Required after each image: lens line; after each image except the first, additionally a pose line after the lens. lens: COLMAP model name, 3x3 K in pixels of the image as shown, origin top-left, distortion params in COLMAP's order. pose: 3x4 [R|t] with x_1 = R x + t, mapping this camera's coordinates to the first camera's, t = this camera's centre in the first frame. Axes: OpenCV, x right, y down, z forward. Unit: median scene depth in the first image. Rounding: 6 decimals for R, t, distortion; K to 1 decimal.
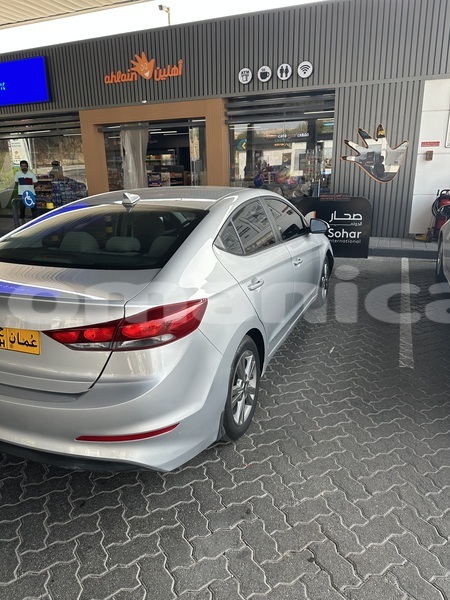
lens RADIAL K [[428.8, 0, 220.1], [0, 428.8, 300.1], [0, 0, 1]] dist [0.021911, -0.032653]
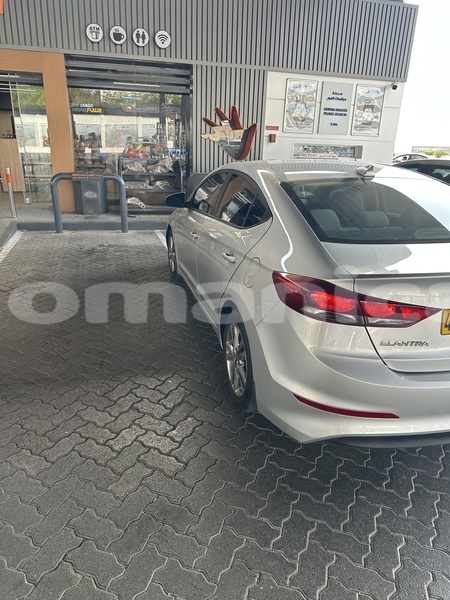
lens RADIAL K [[428.8, 0, 236.0], [0, 428.8, 302.1], [0, 0, 1]] dist [0.021911, -0.032653]
pose [[0.778720, -0.169937, 0.603918, -0.352826], [0.136180, 0.985450, 0.101700, -0.027758], [-0.612413, 0.003046, 0.790532, 0.130728]]
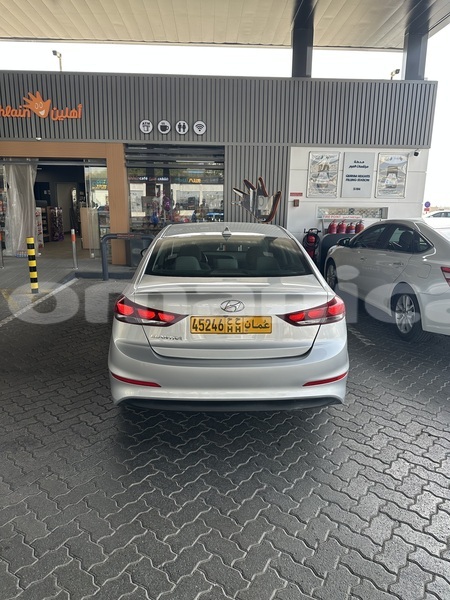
lens RADIAL K [[428.8, 0, 226.4], [0, 428.8, 301.1], [0, 0, 1]] dist [0.021911, -0.032653]
pose [[0.905032, -0.058992, 0.421232, -0.259608], [0.093746, 0.993647, -0.062262, 0.021215], [-0.414883, 0.095838, 0.904813, -0.060274]]
